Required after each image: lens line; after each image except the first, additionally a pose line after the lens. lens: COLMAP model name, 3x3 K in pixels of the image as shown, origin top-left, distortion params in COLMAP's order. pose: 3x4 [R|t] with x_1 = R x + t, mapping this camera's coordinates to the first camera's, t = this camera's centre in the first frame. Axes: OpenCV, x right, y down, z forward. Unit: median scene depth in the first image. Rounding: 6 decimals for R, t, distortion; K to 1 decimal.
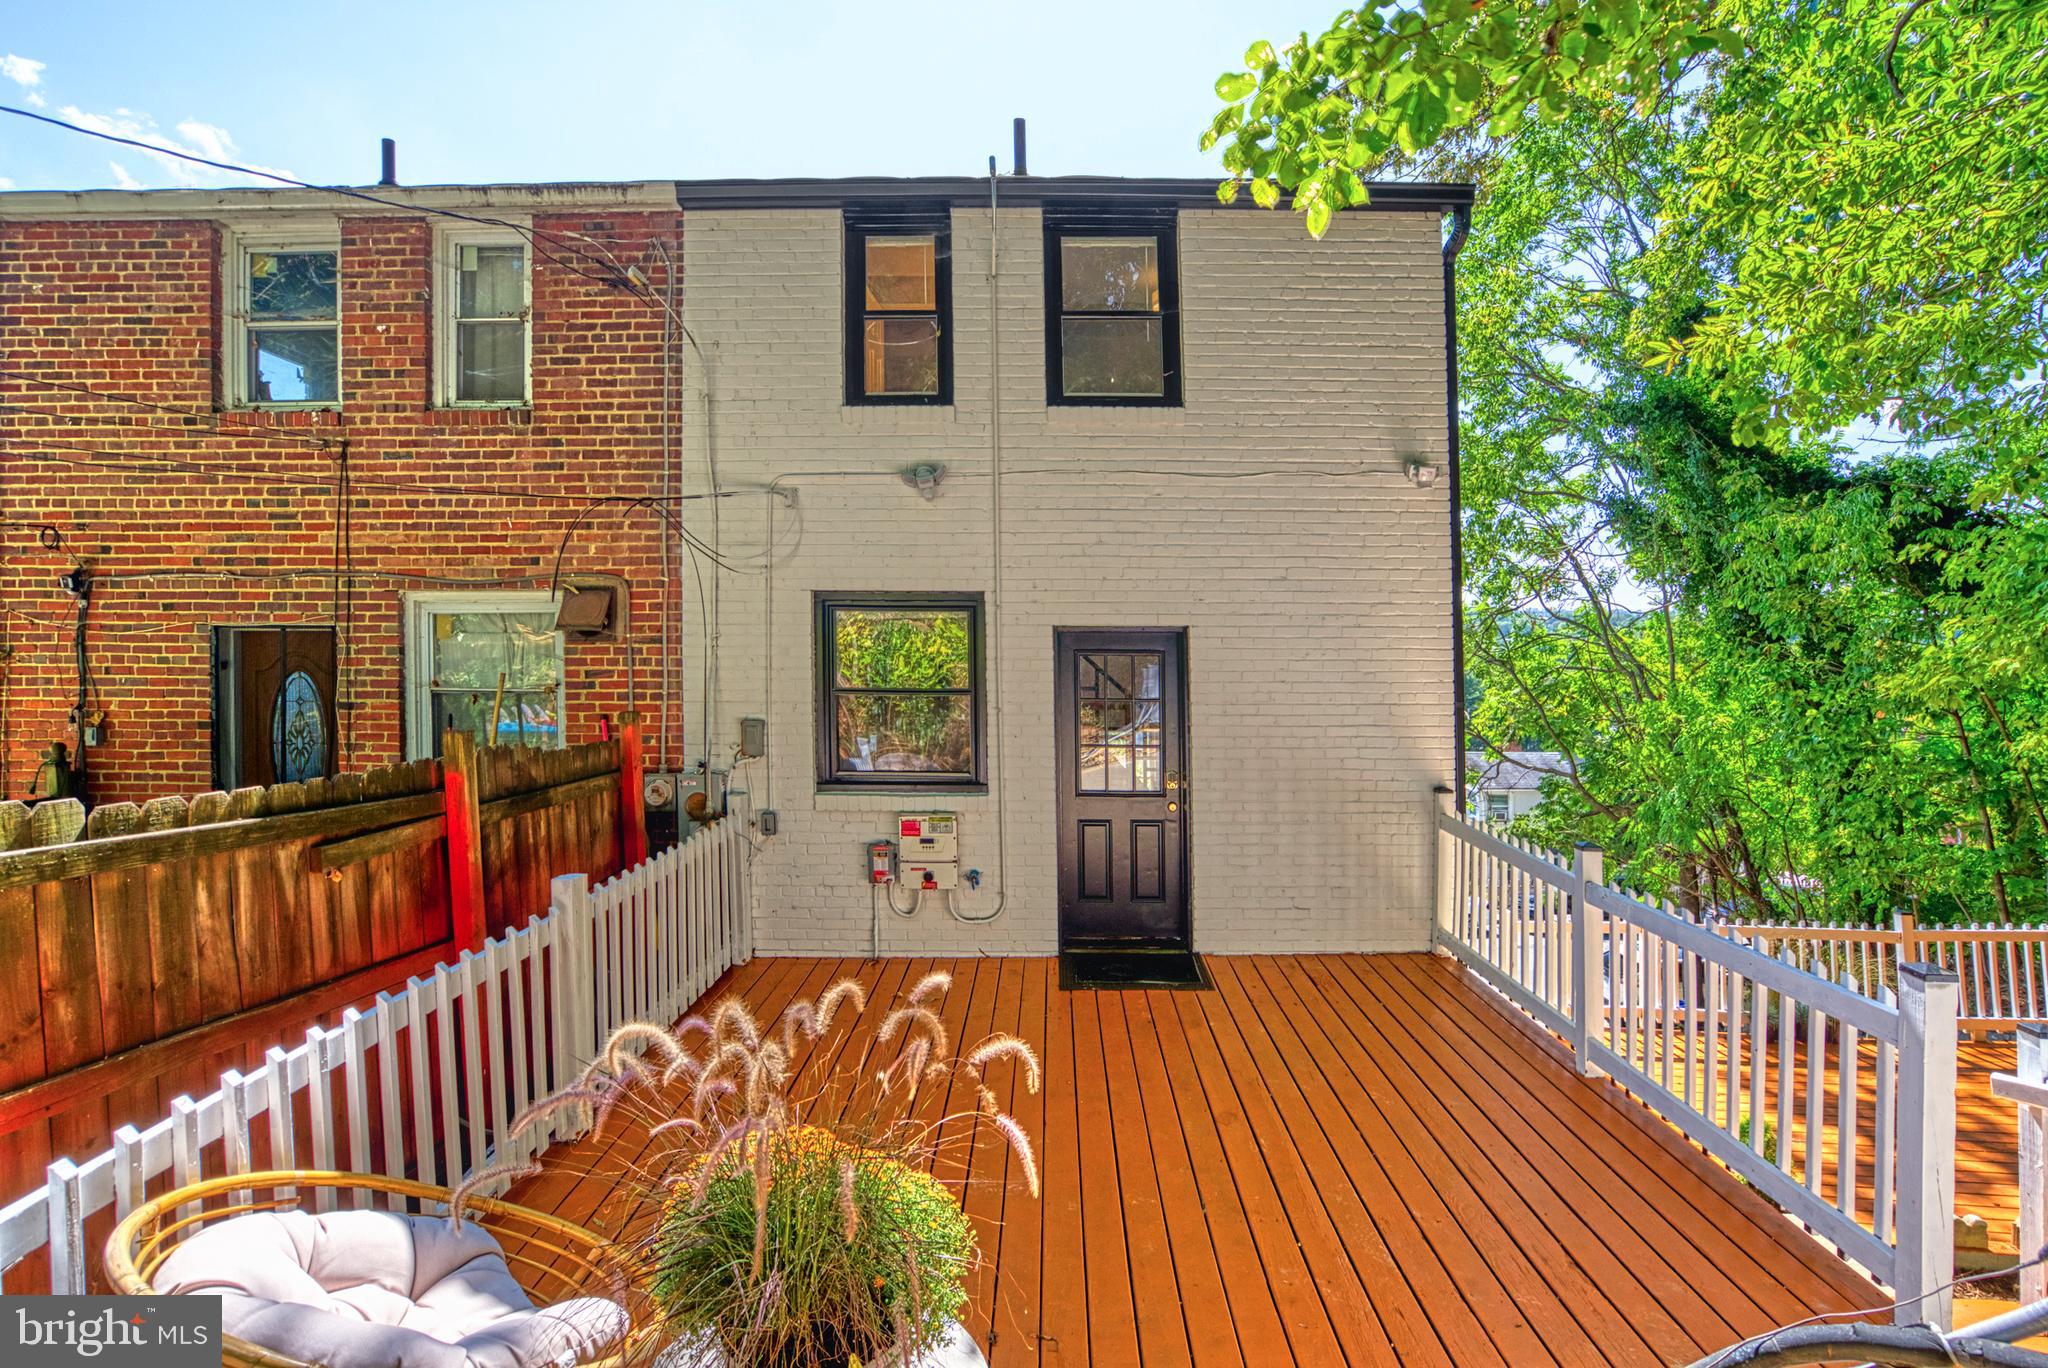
lens RADIAL K [[989.4, 0, 1025.3], [0, 989.4, 638.8], [0, 0, 1]] dist [-0.047246, 0.020124]
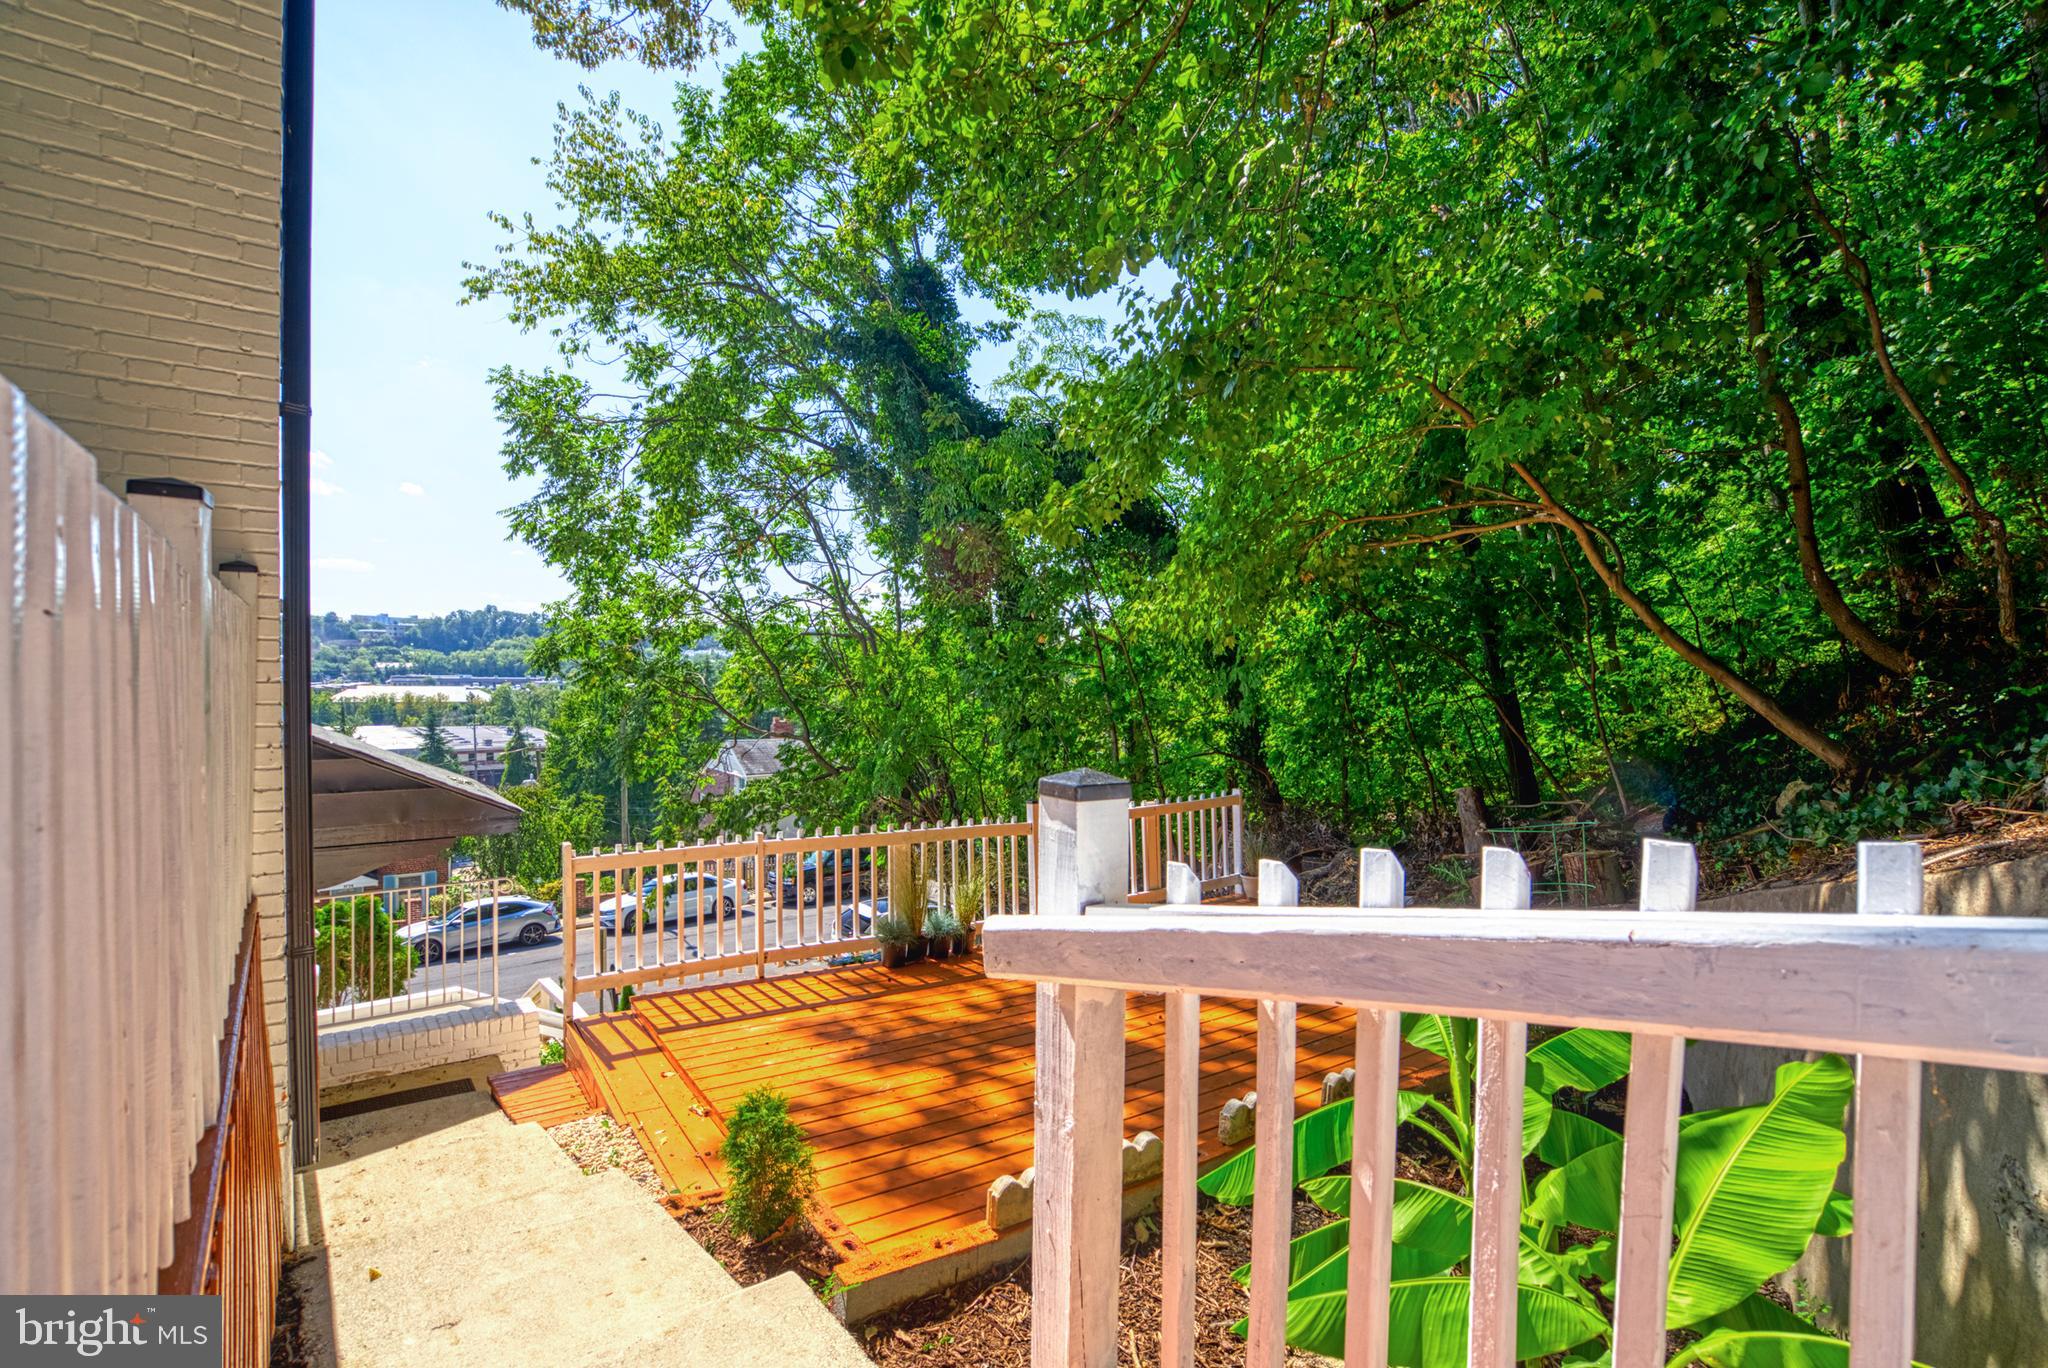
lens RADIAL K [[950.3, 0, 1024.0], [0, 950.3, 684.0], [0, 0, 1]] dist [-0.047945, 0.017058]
pose [[0.779584, 0.009922, 0.626220, 0.156347], [-0.028127, 0.999420, 0.019180, 0.070706], [-0.625666, -0.032567, 0.779411, 0.141044]]
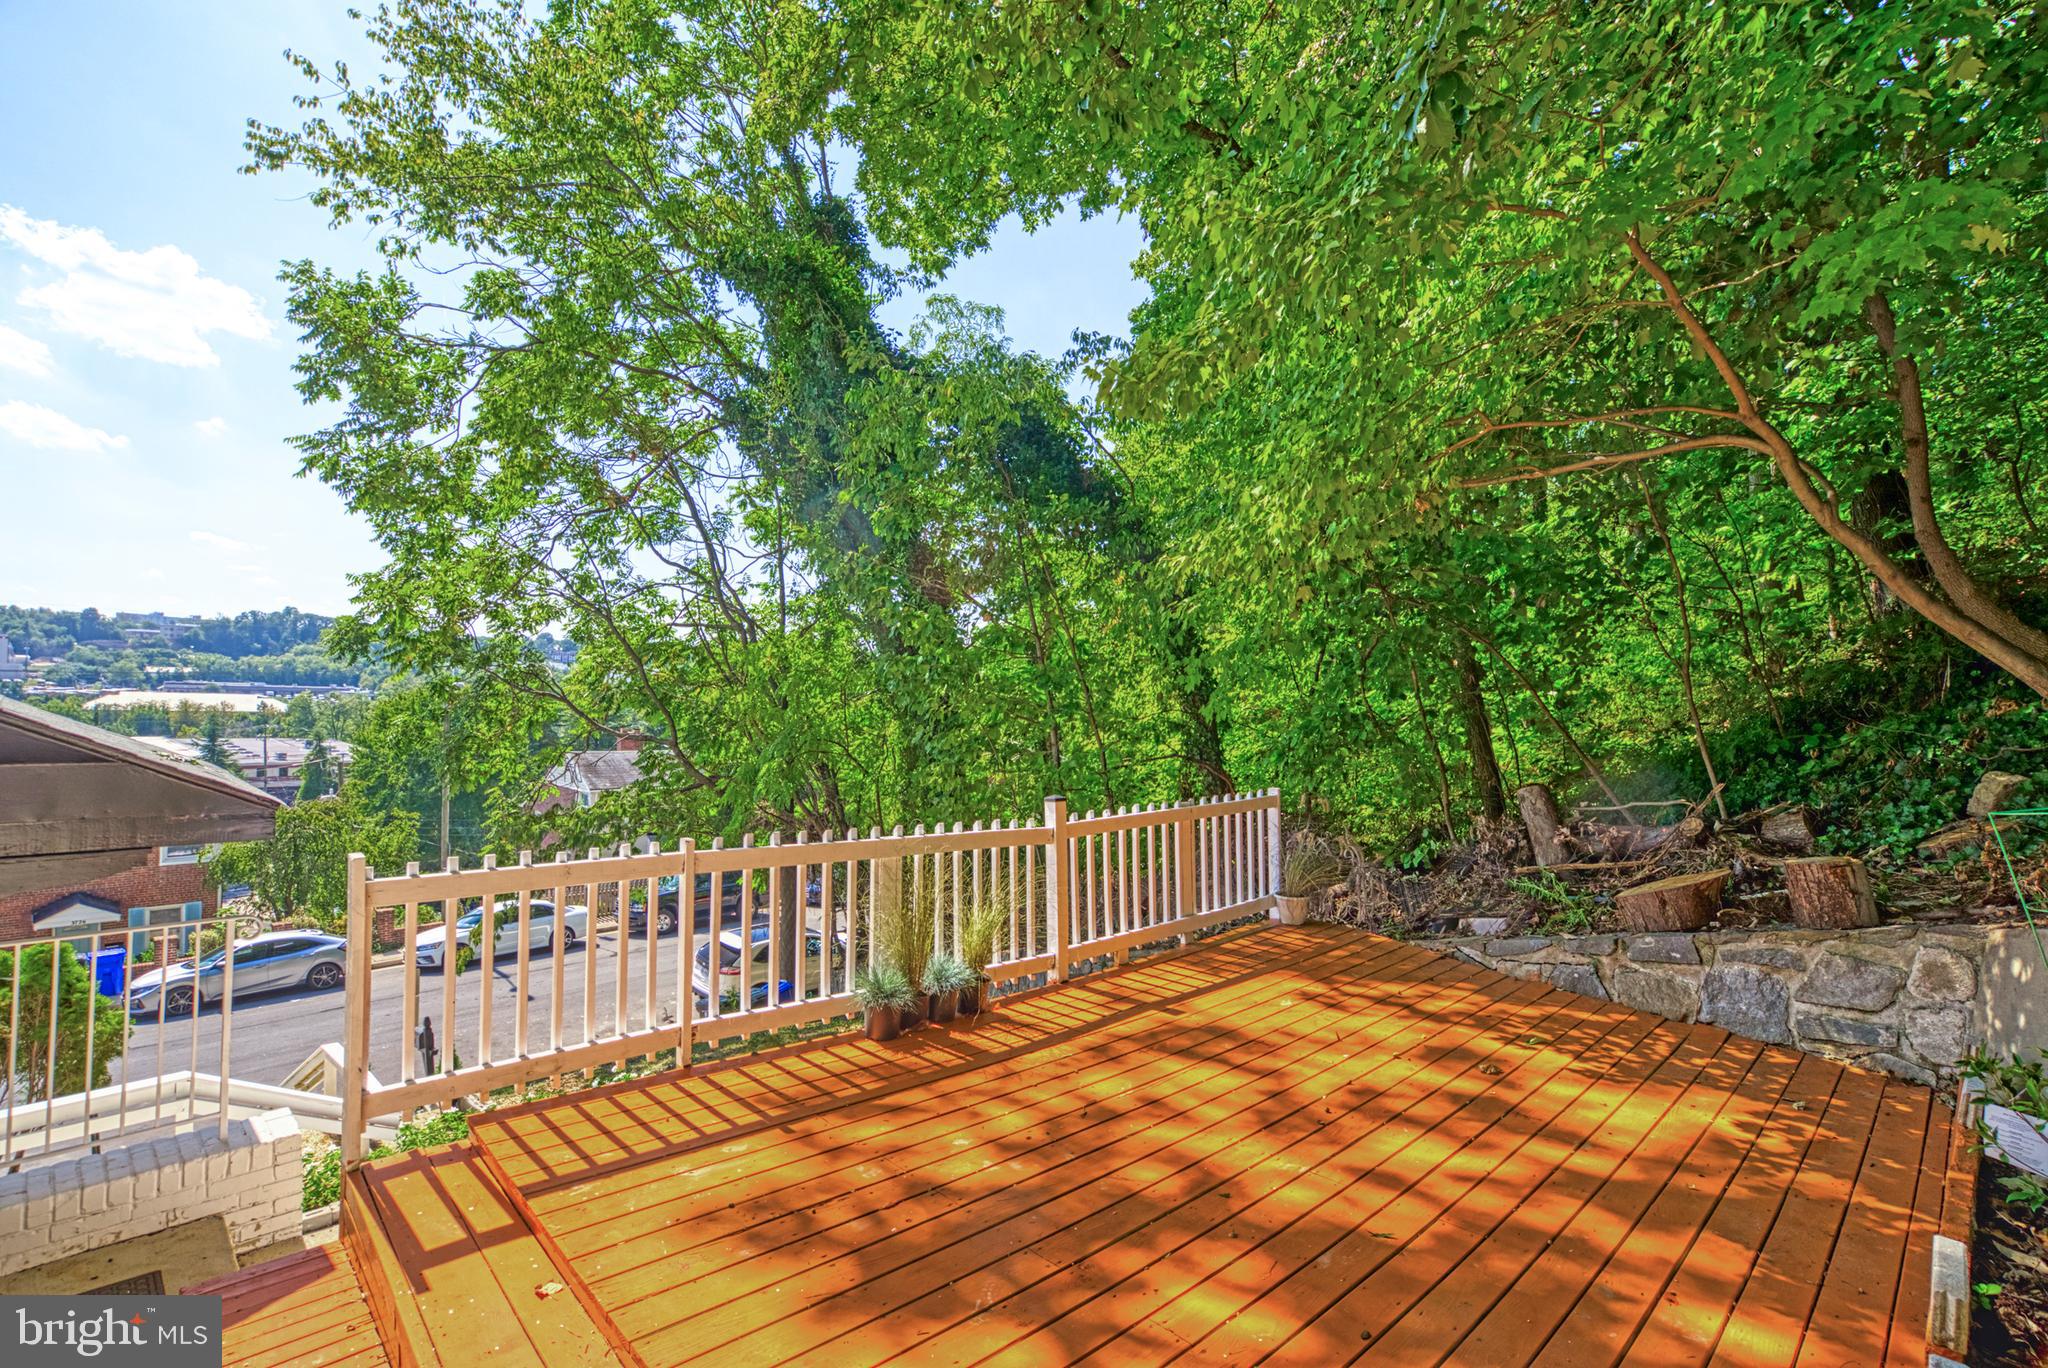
lens RADIAL K [[950.3, 0, 1024.0], [0, 950.3, 684.0], [0, 0, 1]] dist [-0.047945, 0.017058]
pose [[0.674715, 0.038426, 0.737078, 0.186734], [-0.047040, 0.998852, -0.009012, 0.095780], [-0.736578, -0.028592, 0.675748, 0.260085]]
